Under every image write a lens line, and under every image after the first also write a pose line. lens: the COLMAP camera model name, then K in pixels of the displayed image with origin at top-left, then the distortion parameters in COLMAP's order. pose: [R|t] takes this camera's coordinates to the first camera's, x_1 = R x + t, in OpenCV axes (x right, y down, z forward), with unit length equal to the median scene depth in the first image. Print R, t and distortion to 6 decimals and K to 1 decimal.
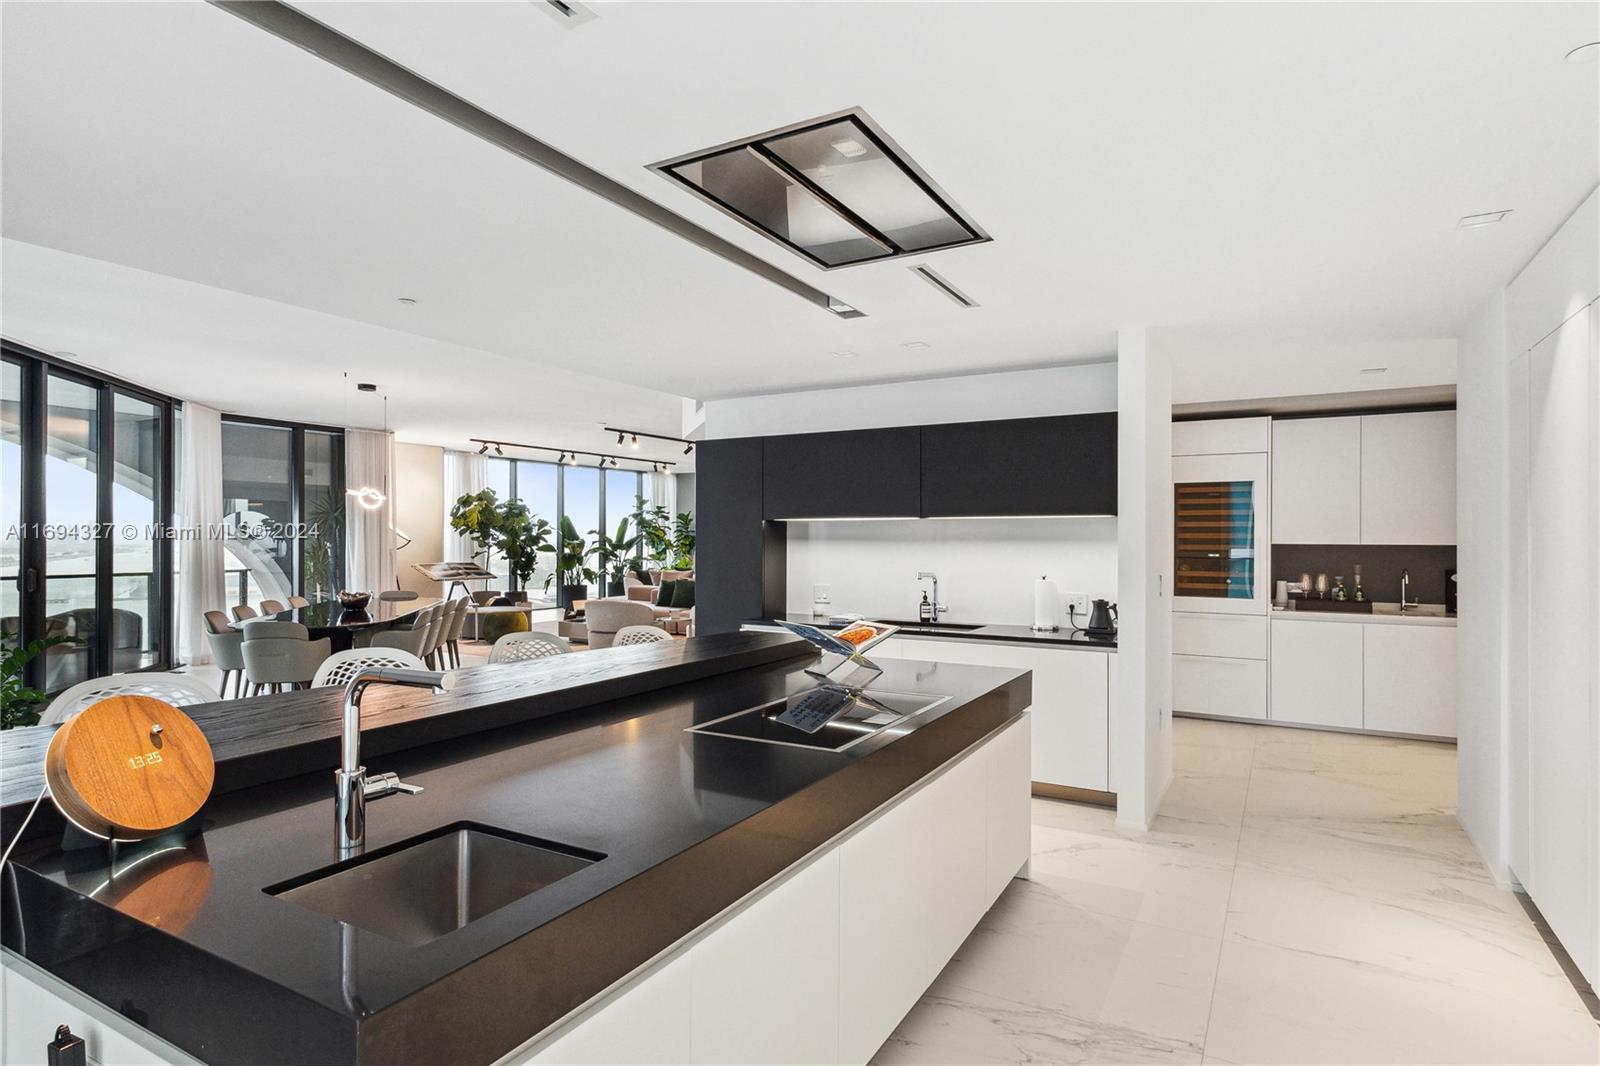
lens RADIAL K [[846.6, 0, 800.0], [0, 846.6, 533.0], [0, 0, 1]] dist [-0.002076, -0.000352]
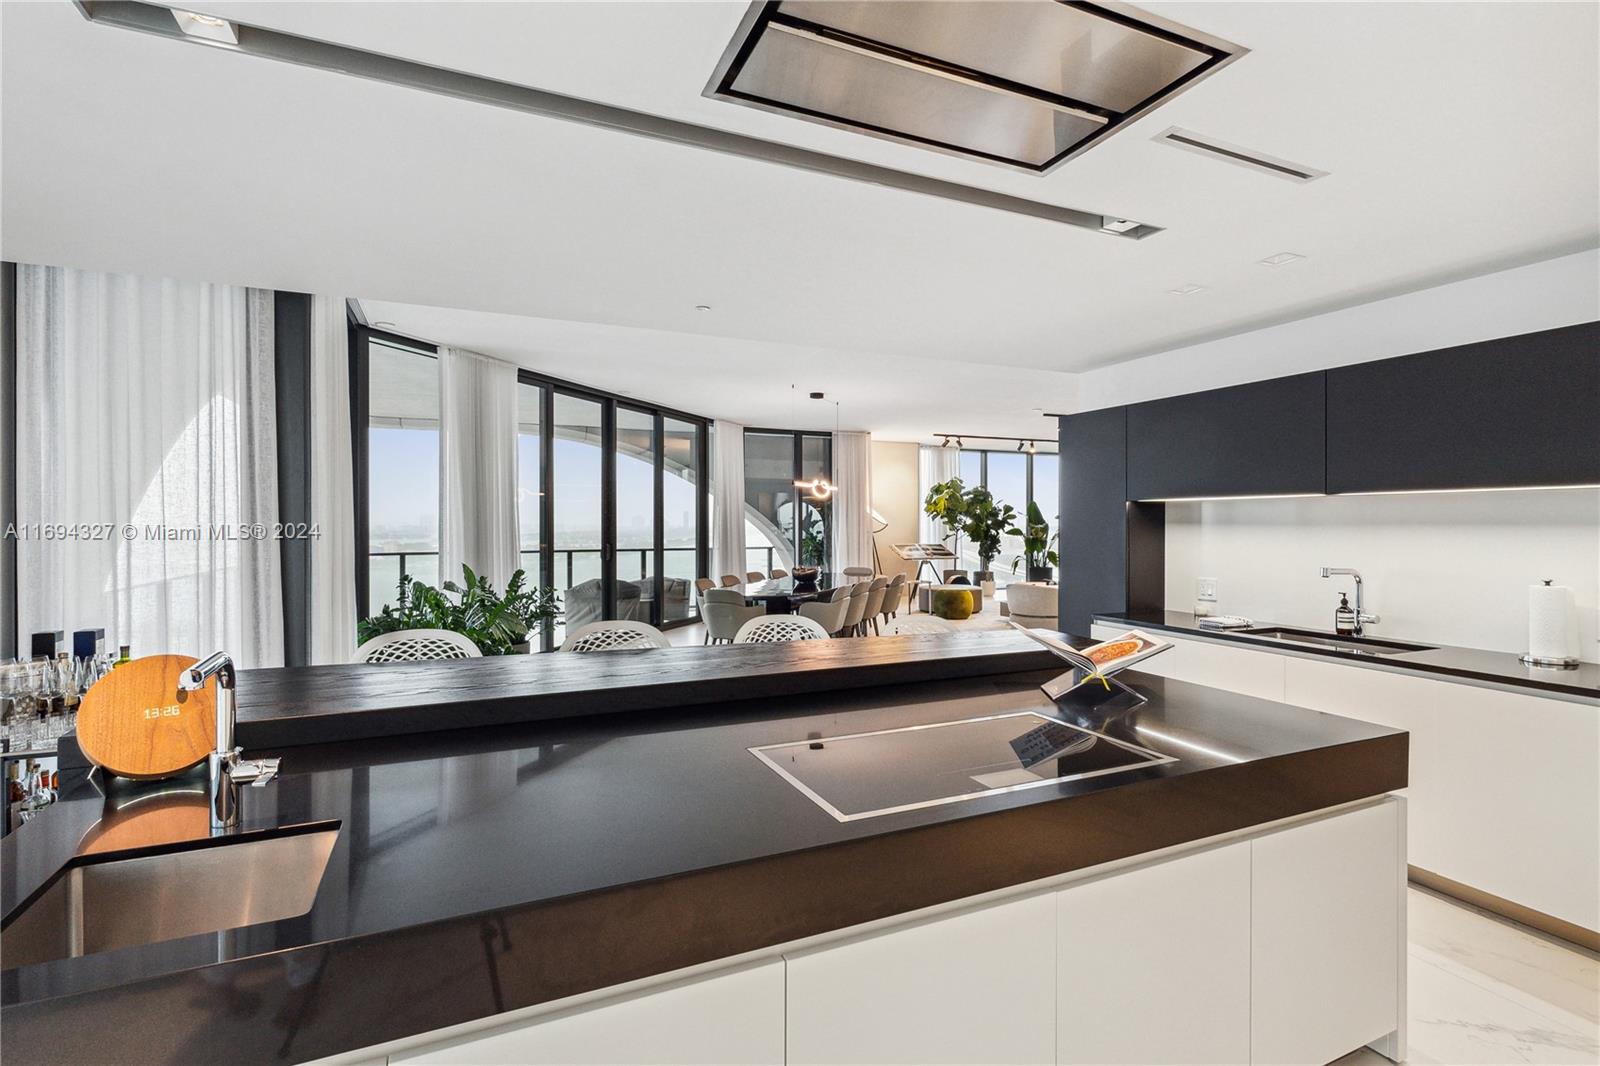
lens RADIAL K [[765.2, 0, 809.1], [0, 765.2, 525.8], [0, 0, 1]] dist [0.002486, 0.000200]
pose [[0.813460, 0.001321, -0.581619, 0.070395], [0.004821, 0.999948, 0.009014, 0.000657], [0.581600, -0.010137, 0.813412, 0.080845]]
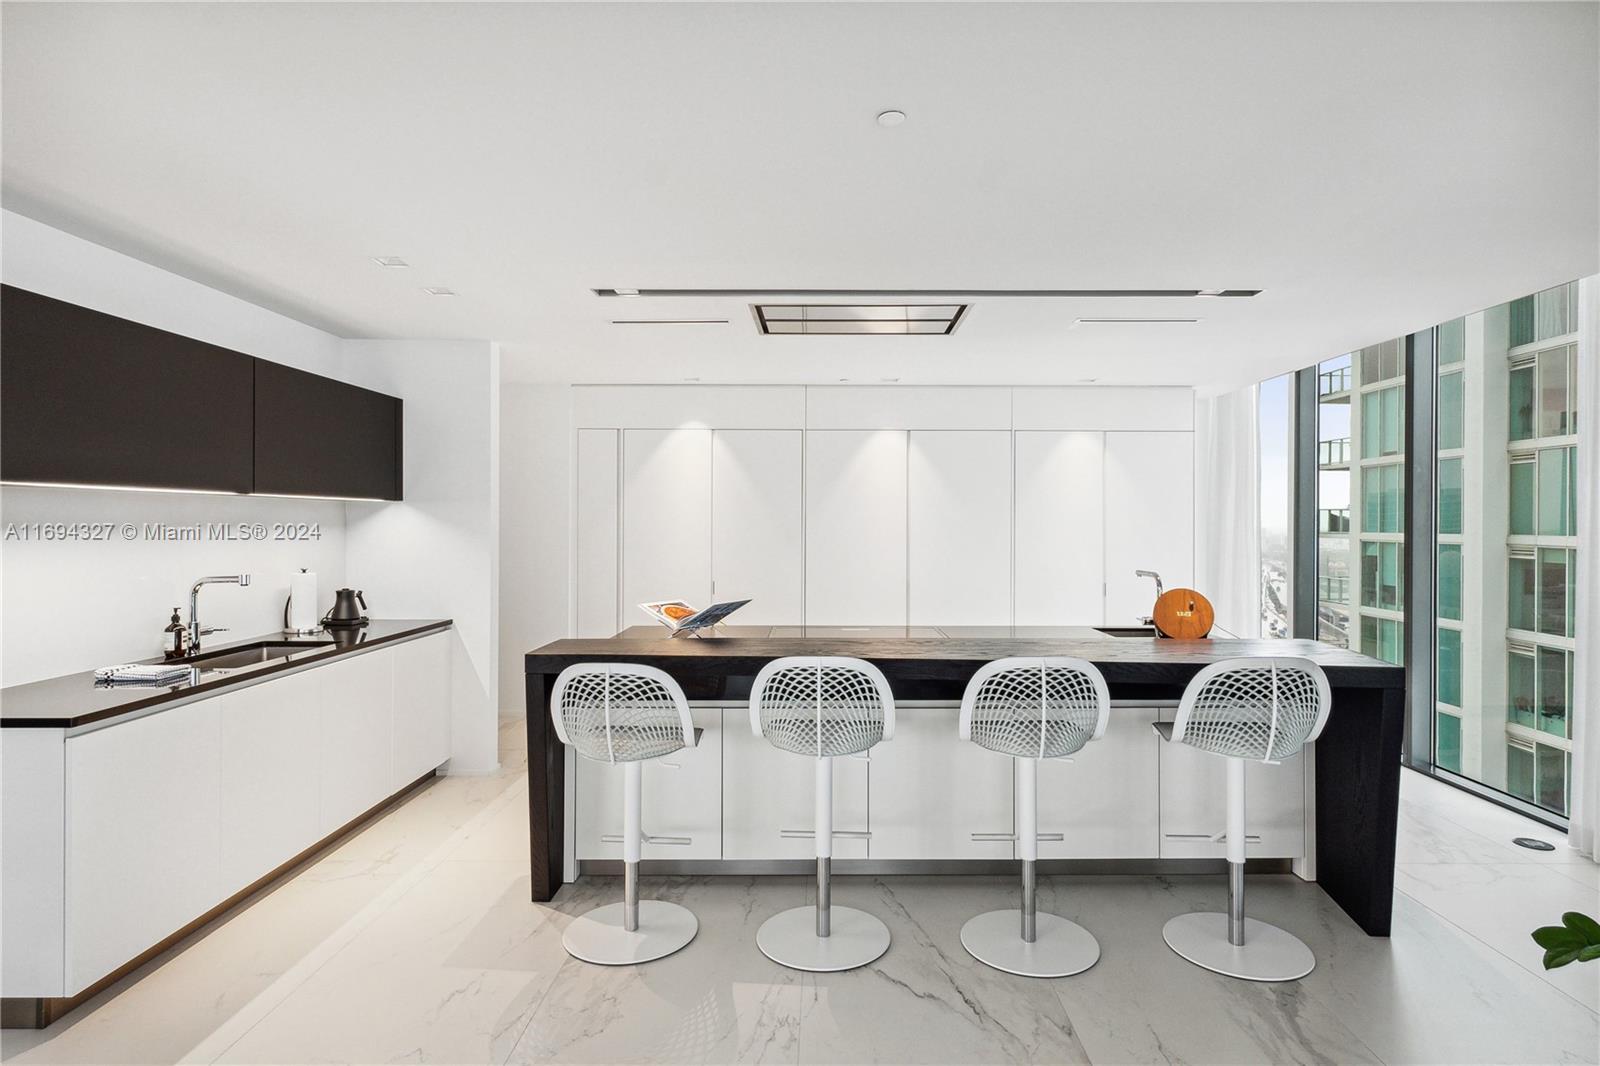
lens RADIAL K [[846.6, 0, 800.0], [0, 846.6, 533.0], [0, 0, 1]] dist [-0.002076, -0.000352]
pose [[-0.498243, -0.010967, 0.866968, -0.281925], [-0.008622, 0.999933, 0.007694, 0.001983], [-0.866995, -0.003641, -0.498304, 0.409988]]
